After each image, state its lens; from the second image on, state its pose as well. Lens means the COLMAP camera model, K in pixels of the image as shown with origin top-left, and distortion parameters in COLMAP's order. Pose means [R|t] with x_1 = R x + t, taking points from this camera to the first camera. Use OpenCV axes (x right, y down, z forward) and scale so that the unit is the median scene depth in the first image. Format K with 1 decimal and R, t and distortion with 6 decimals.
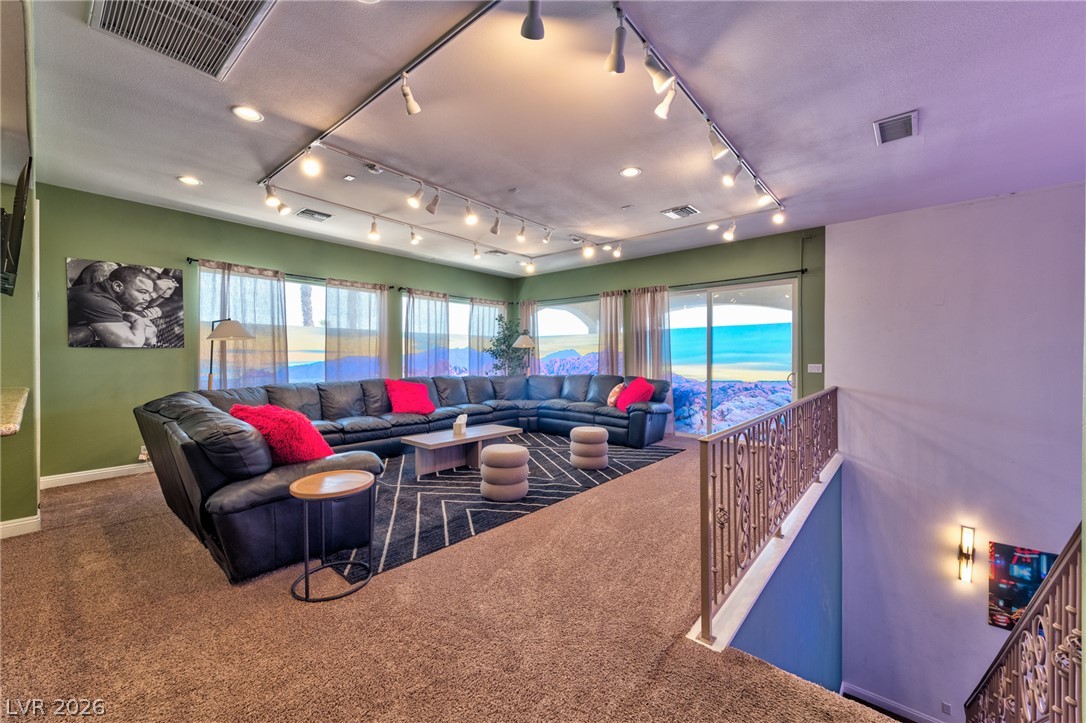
lens RADIAL K [[441.6, 0, 540.5], [0, 441.6, 360.9], [0, 0, 1]] dist [0.003094, -0.001230]
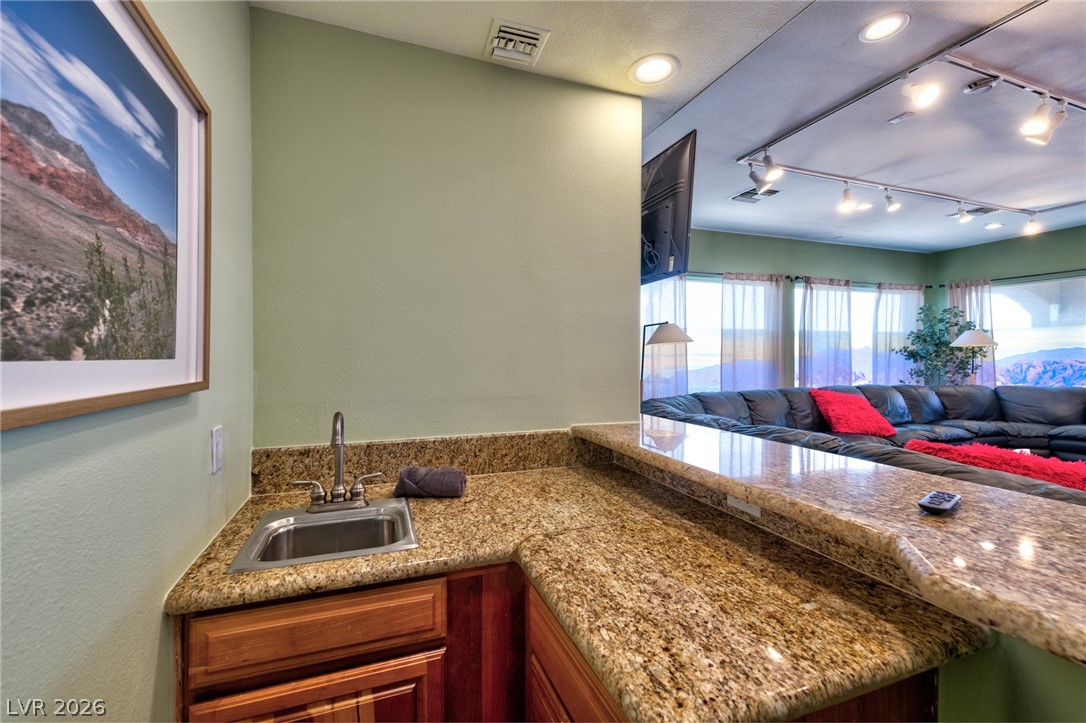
lens RADIAL K [[441.6, 0, 542.4], [0, 441.6, 361.2], [0, 0, 1]] dist [0.003094, -0.001230]
pose [[0.879441, -0.002182, -0.476003, -0.329844], [0.001857, 0.999998, -0.001153, -0.007505], [0.476004, 0.000130, 0.879443, 0.040853]]
